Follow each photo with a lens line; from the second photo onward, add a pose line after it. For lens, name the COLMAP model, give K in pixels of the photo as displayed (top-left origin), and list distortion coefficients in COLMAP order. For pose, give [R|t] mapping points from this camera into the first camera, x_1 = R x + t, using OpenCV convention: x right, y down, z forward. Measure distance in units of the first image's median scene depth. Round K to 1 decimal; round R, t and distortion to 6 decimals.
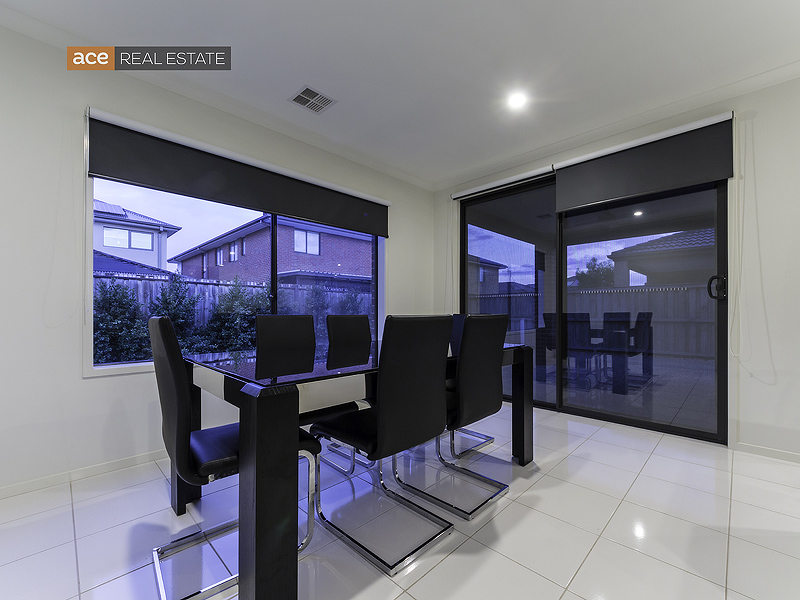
lens RADIAL K [[342.5, 0, 400.5], [0, 342.5, 309.8], [0, 0, 1]] dist [0.001163, 0.000081]
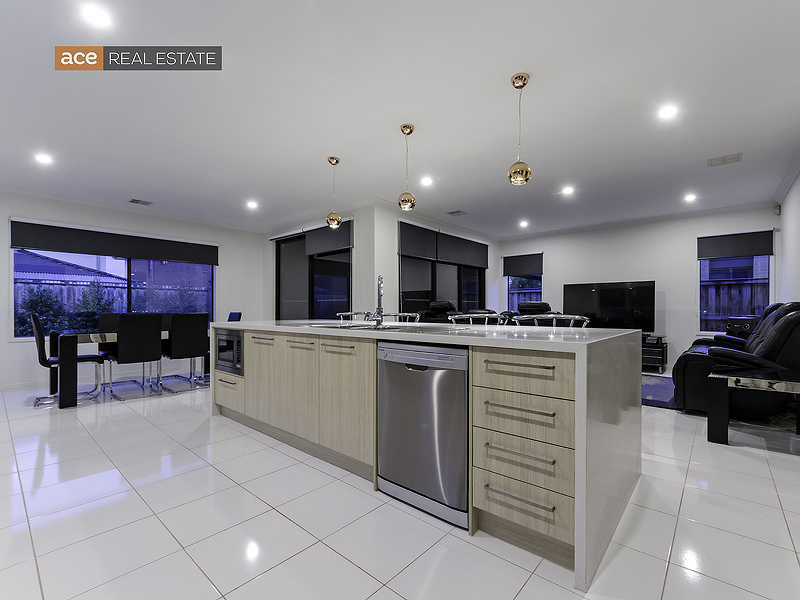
lens RADIAL K [[360.4, 0, 430.7], [0, 360.4, 309.7], [0, 0, 1]] dist [0.001878, -0.000273]
pose [[0.995042, -0.000399, 0.099455, 0.515978], [-0.000598, 0.999950, 0.009999, -0.010900], [-0.099454, -0.010009, 0.994992, -0.526856]]
